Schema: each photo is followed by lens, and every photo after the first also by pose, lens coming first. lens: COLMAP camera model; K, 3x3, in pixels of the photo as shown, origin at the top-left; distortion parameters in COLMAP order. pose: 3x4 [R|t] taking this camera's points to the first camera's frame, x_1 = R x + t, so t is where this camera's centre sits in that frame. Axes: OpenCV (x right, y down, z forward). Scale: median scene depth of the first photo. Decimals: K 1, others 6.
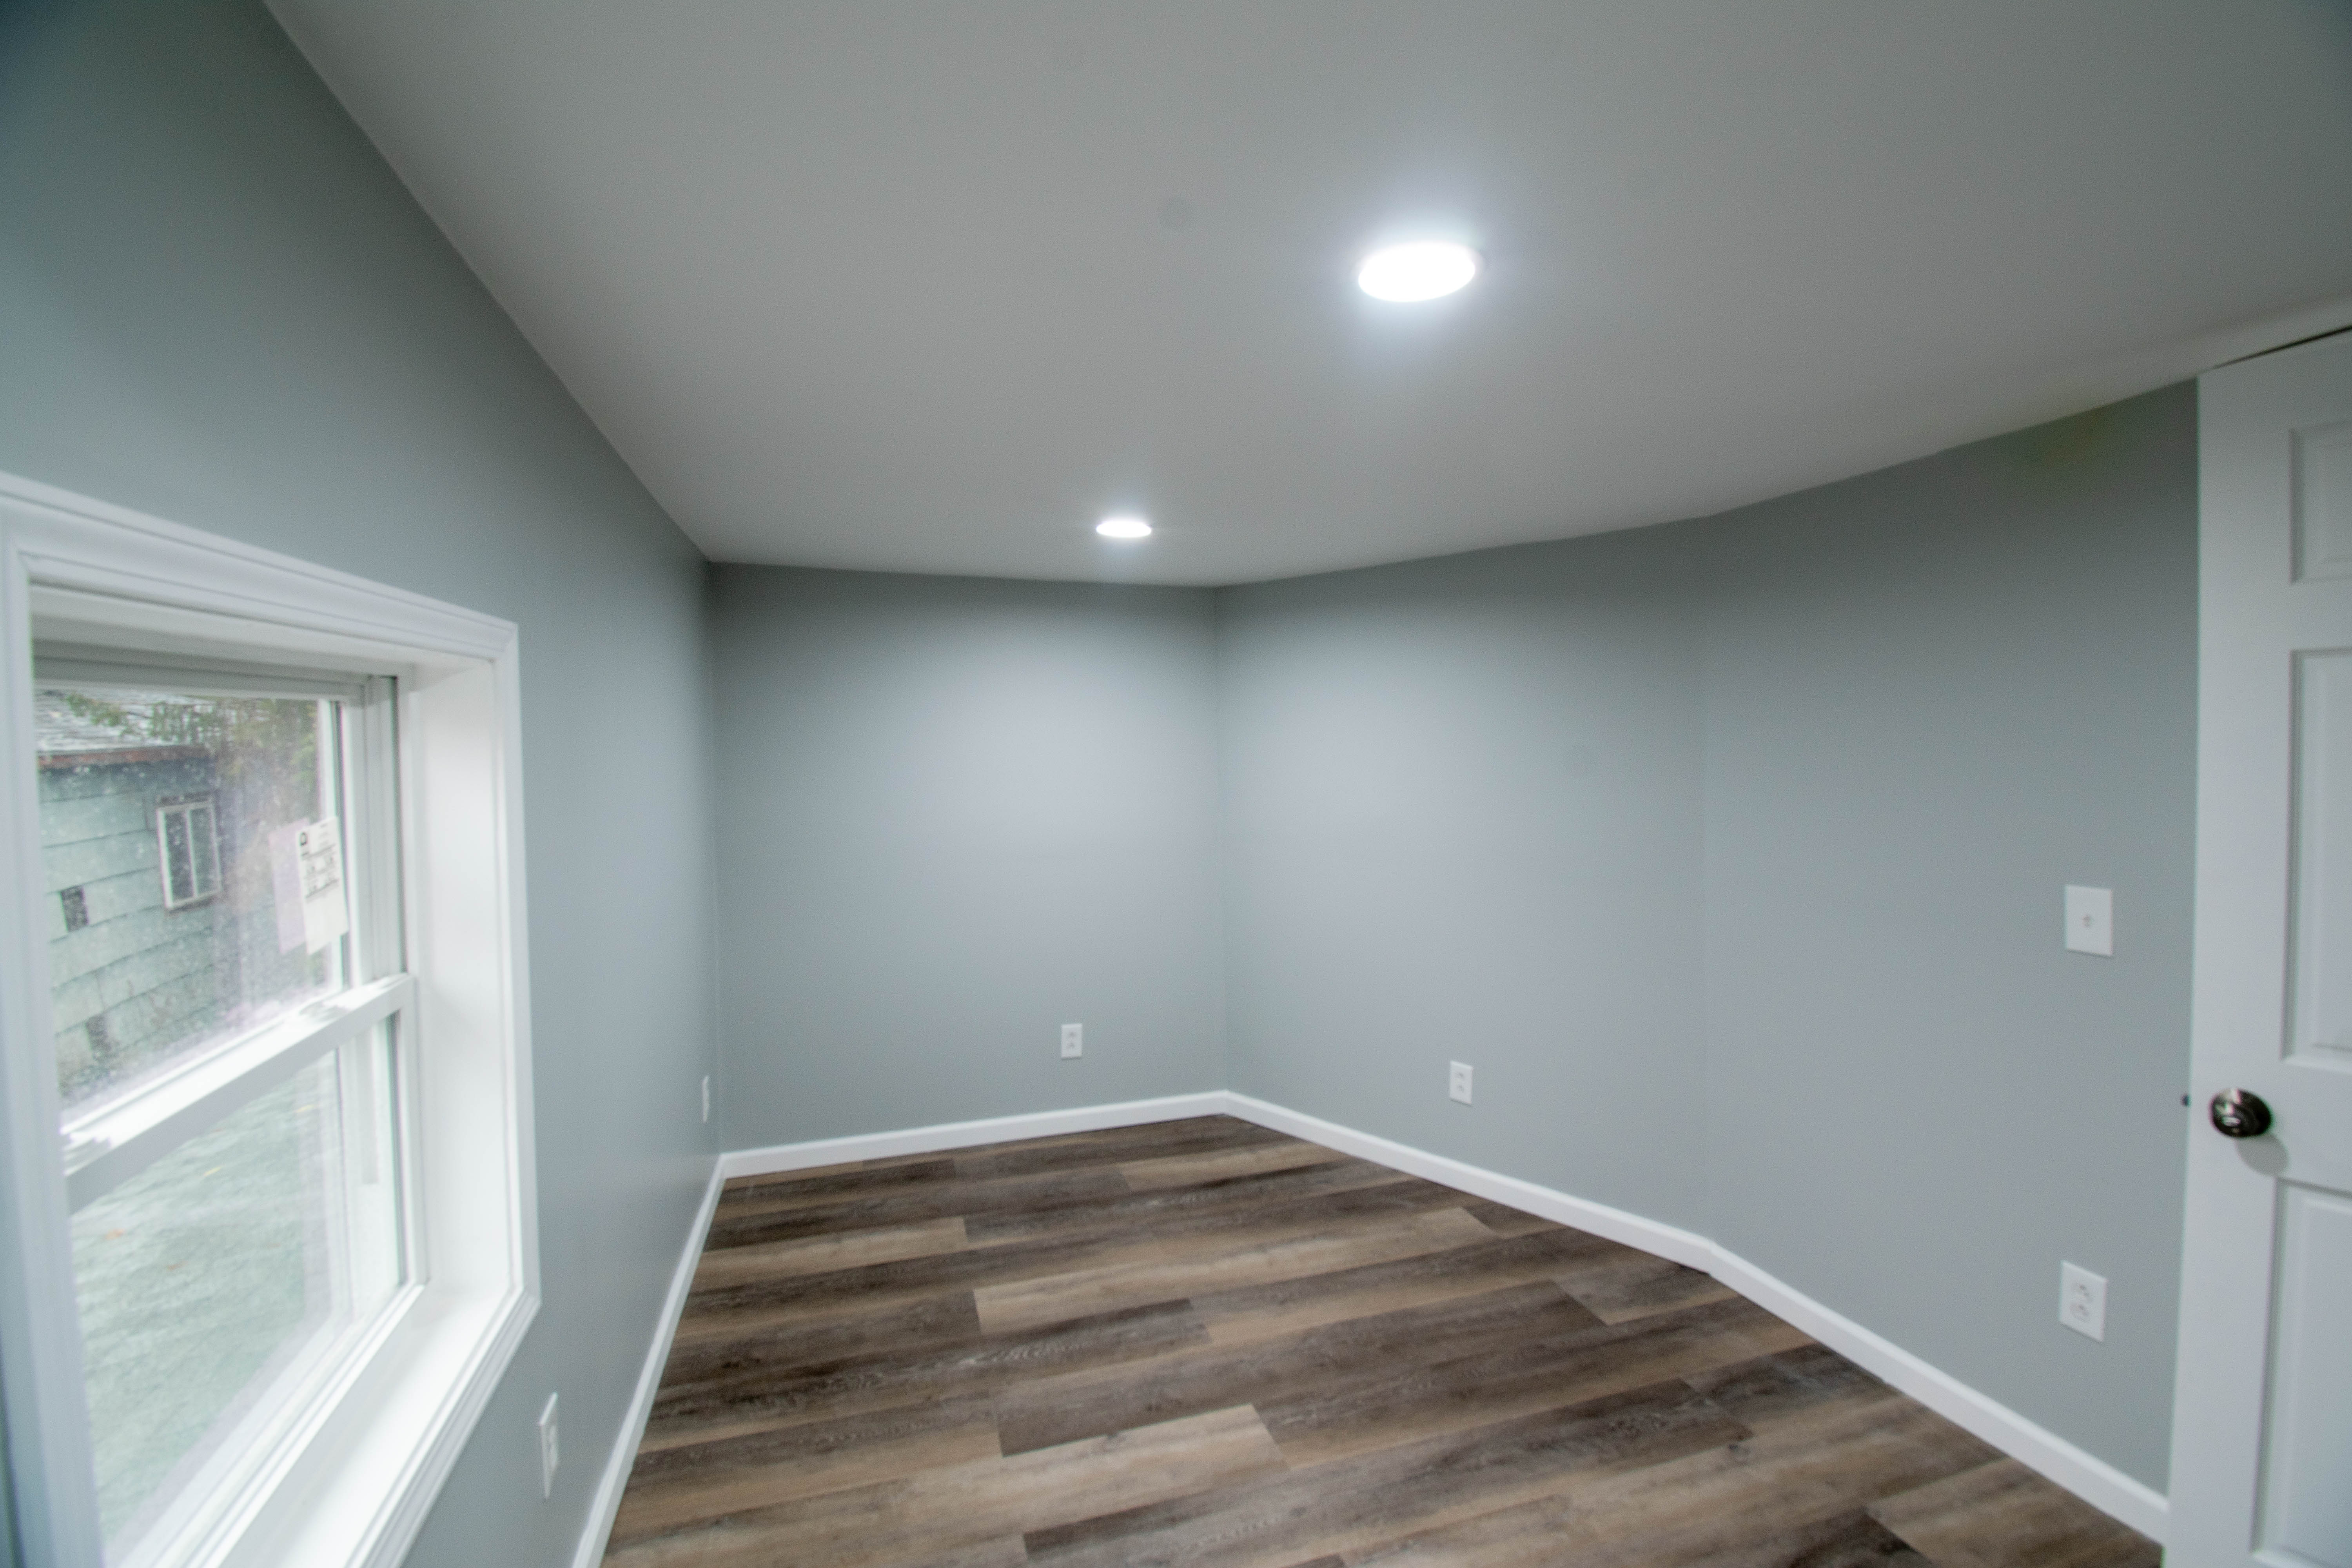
lens RADIAL K [[1043.4, 0, 1176.3], [0, 1043.4, 777.8], [0, 0, 1]] dist [0.022461, -0.026495]
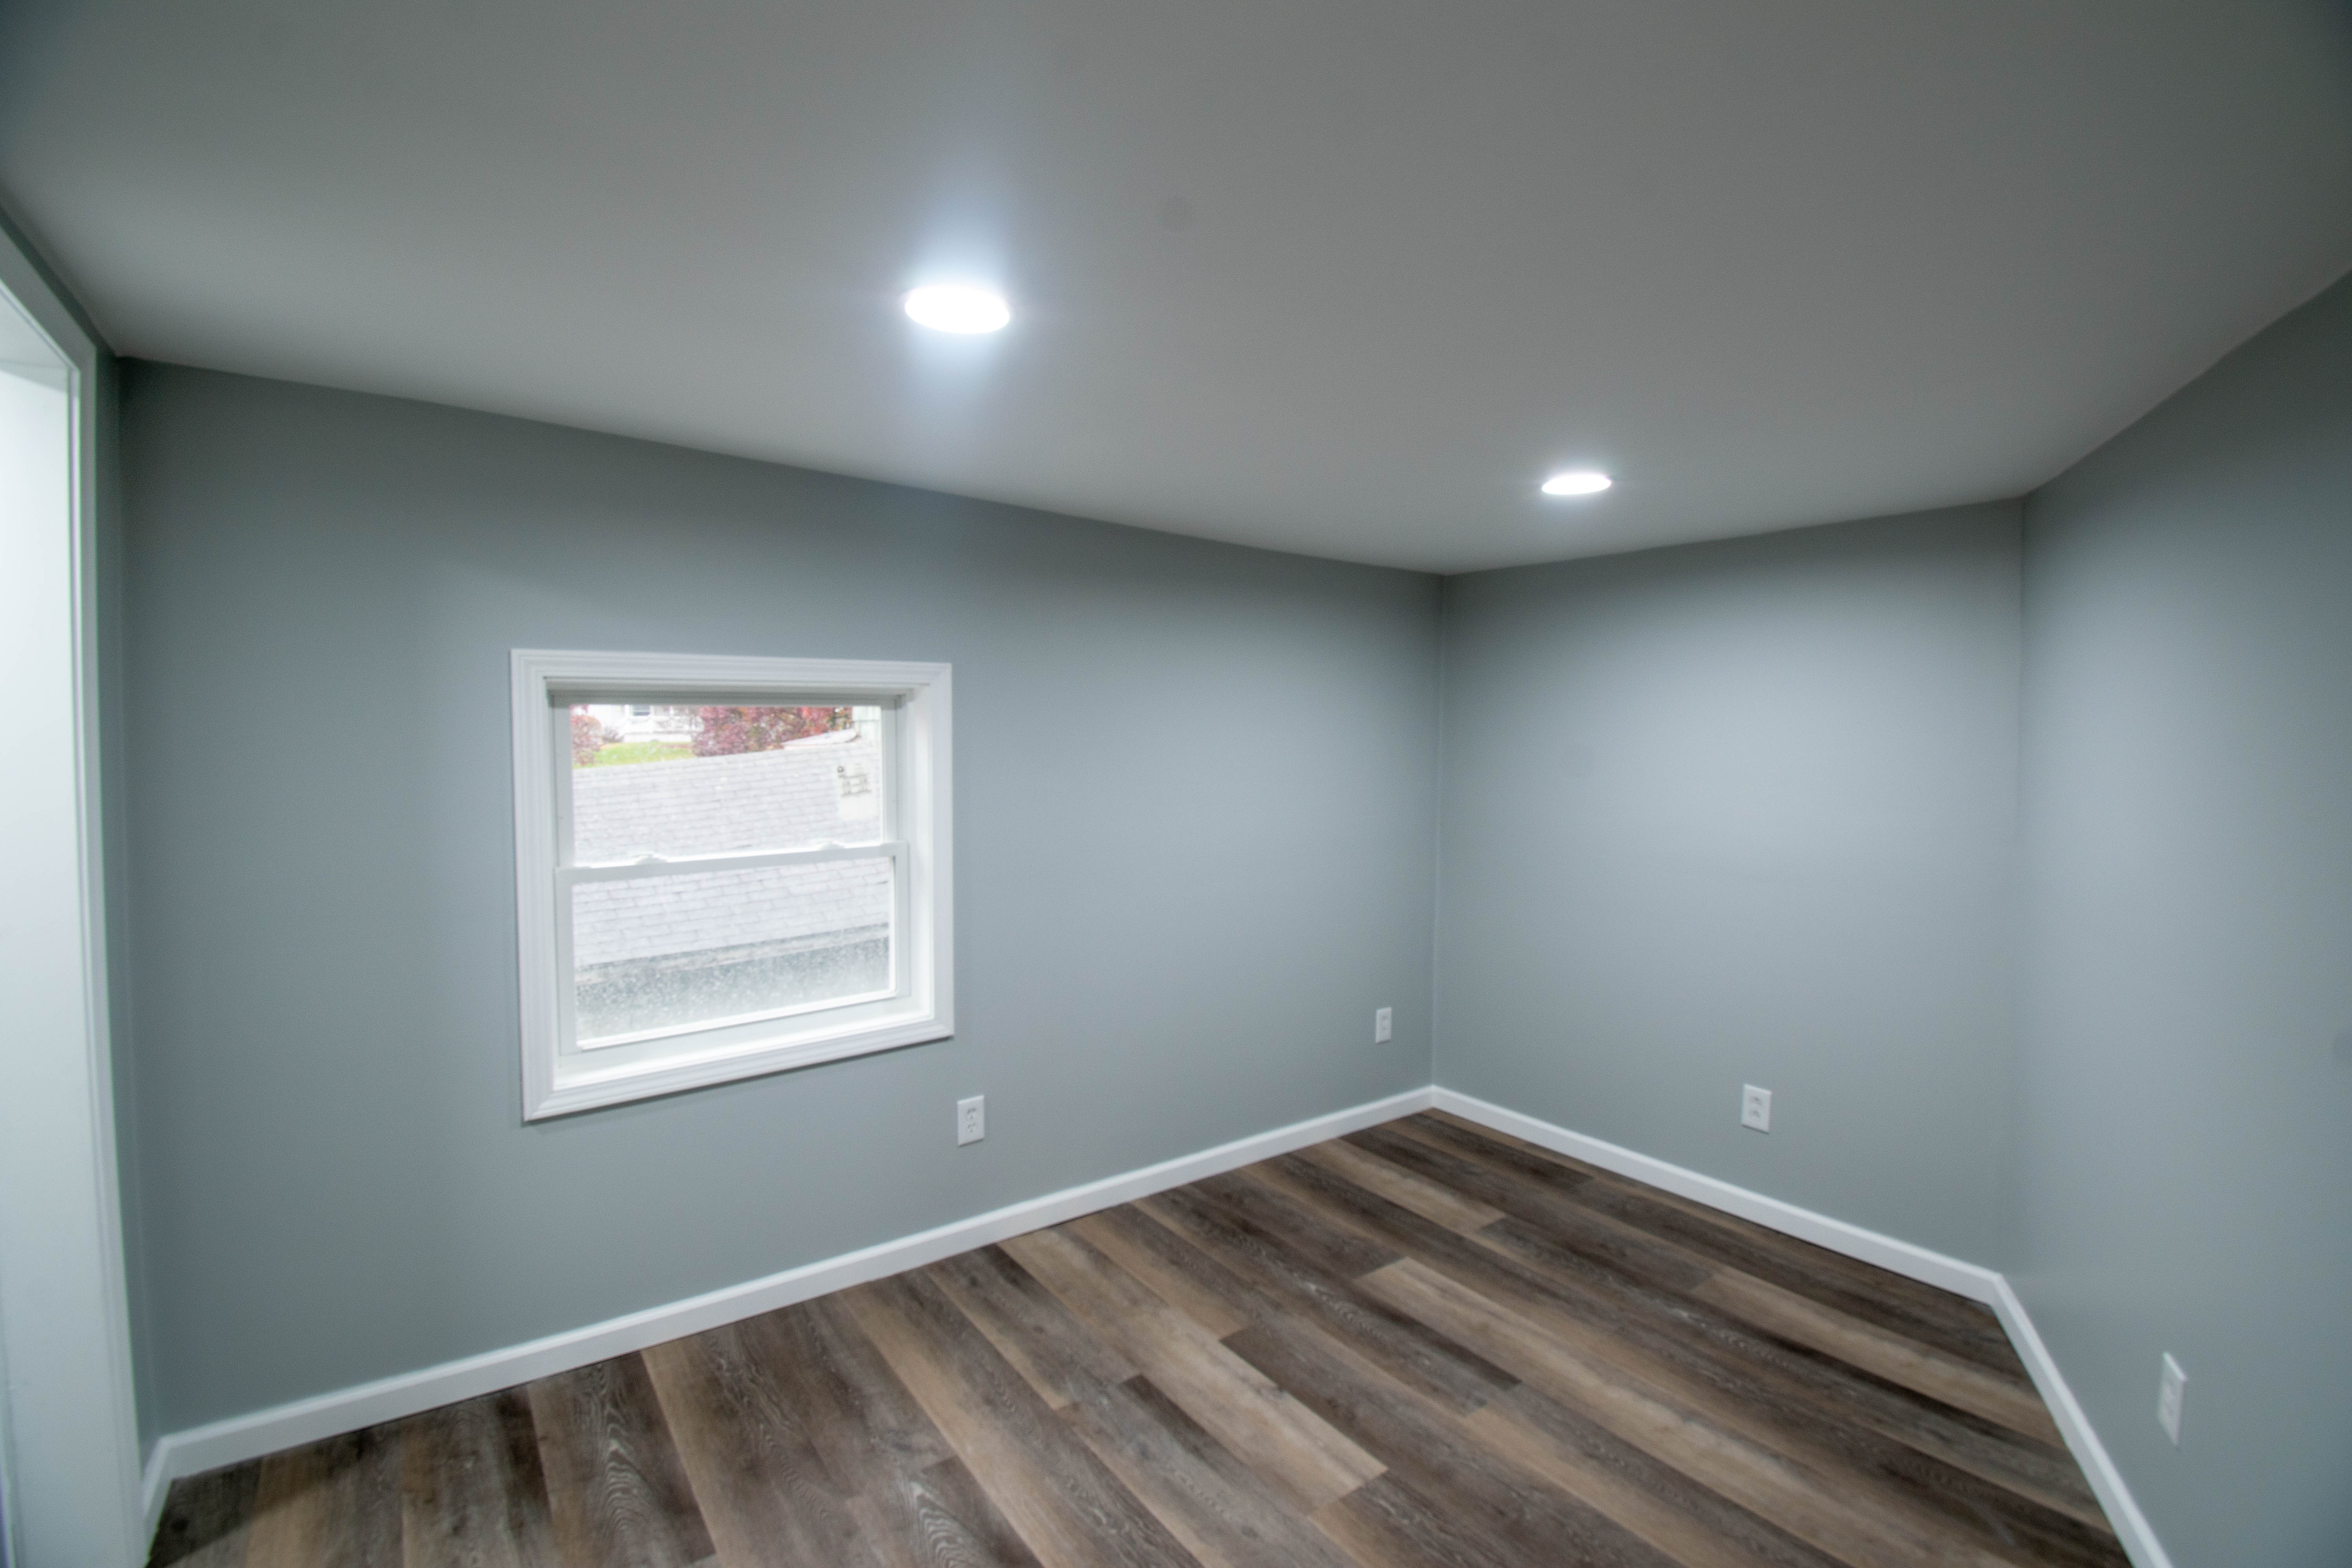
lens RADIAL K [[1025.6, 0, 1180.5], [0, 1025.6, 785.7], [0, 0, 1]] dist [0.021856, -0.027594]
pose [[0.339665, 0.061136, -0.938557, 0.769423], [-0.046984, 0.997742, 0.047988, -0.023840], [0.939372, 0.027798, 0.341771, 0.486193]]
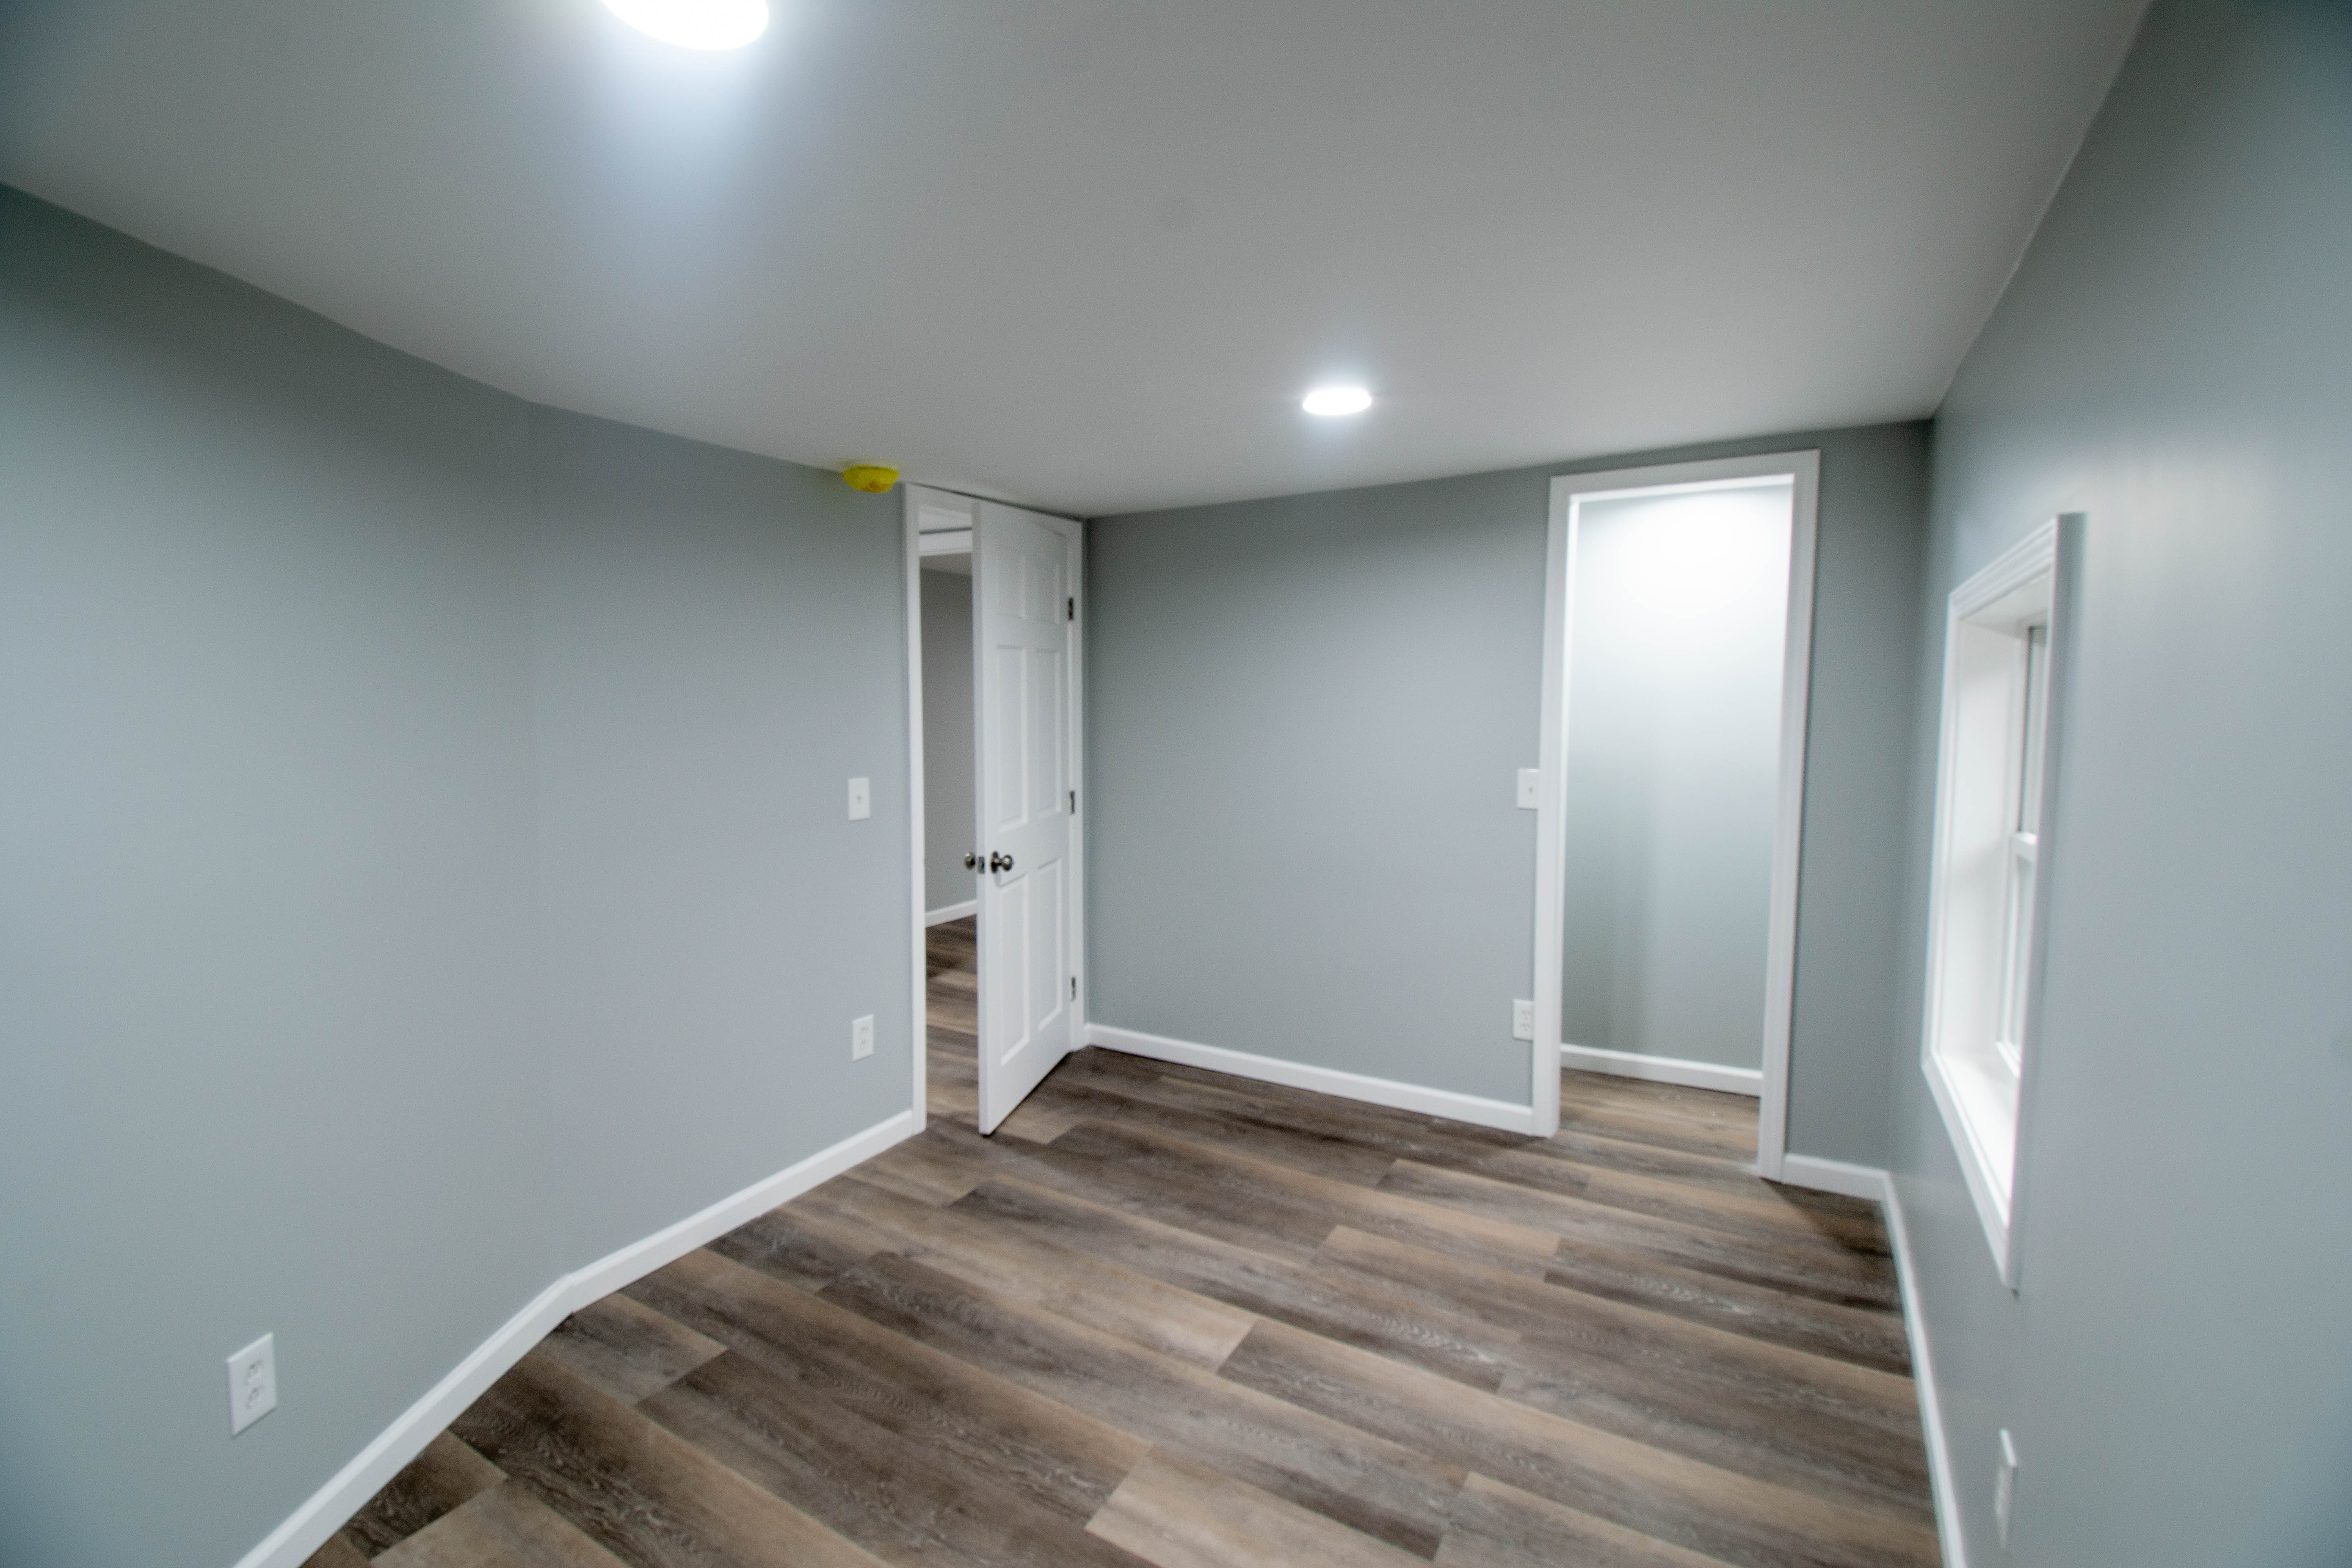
lens RADIAL K [[1043.4, 0, 1176.3], [0, 1043.4, 777.8], [0, 0, 1]] dist [0.022461, -0.026495]
pose [[-0.676771, -0.049018, 0.734560, -0.494242], [0.037618, 0.994175, 0.101001, -0.030492], [-0.735232, 0.095988, -0.670985, 1.349806]]
